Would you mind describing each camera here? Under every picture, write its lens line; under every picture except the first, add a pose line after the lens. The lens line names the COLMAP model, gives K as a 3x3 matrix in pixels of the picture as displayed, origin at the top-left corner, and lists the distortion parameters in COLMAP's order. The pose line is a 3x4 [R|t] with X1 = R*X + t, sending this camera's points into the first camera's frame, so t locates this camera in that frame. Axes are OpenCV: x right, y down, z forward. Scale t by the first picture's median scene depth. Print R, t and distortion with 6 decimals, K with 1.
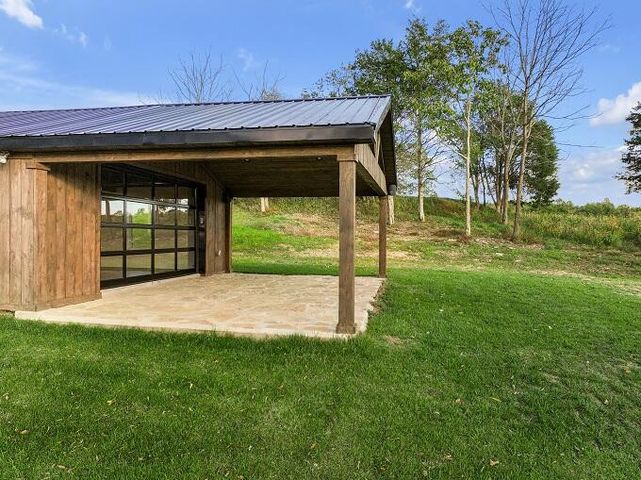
lens RADIAL K [[446.4, 0, 320.5], [0, 446.4, 240.0], [0, 0, 1]] dist [0.003514, 0.000995]
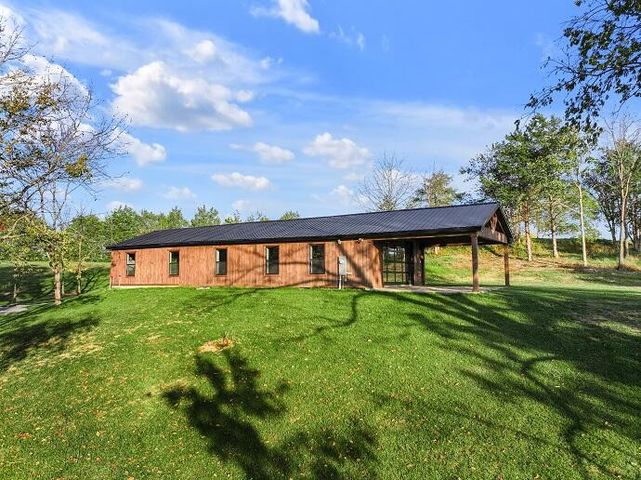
lens RADIAL K [[446.4, 0, 320.5], [0, 446.4, 240.0], [0, 0, 1]] dist [0.003514, 0.000995]
pose [[0.938588, -0.047387, -0.341771, 0.035647], [0.013350, 0.994770, -0.101263, 0.046202], [0.344782, 0.090482, 0.934312, -0.709107]]
